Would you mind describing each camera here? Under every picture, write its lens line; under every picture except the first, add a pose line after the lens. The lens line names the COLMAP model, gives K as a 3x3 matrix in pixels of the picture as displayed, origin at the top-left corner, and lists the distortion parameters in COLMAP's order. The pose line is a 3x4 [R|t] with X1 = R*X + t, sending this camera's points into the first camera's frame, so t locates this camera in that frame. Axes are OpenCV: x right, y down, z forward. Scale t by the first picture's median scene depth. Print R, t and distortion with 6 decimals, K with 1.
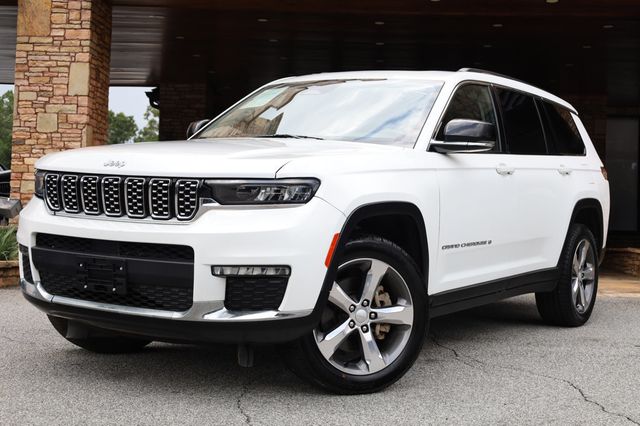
lens RADIAL K [[973.5, 0, 320.0], [0, 973.5, 213.0], [0, 0, 1]] dist [0.002527, -0.099529]
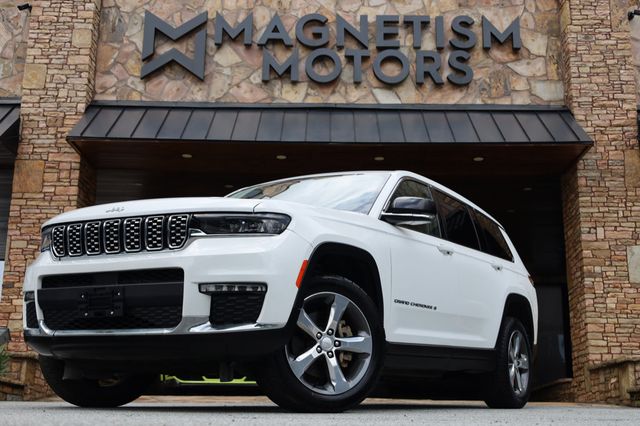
lens RADIAL K [[896.4, 0, 320.0], [0, 896.4, 213.0], [0, 0, 1]] dist [-0.015600, 0.055096]
pose [[0.998598, -0.006722, 0.052505, -0.019975], [0.018458, 0.973862, -0.226390, 0.192796], [-0.049611, 0.227042, 0.972621, -0.060020]]
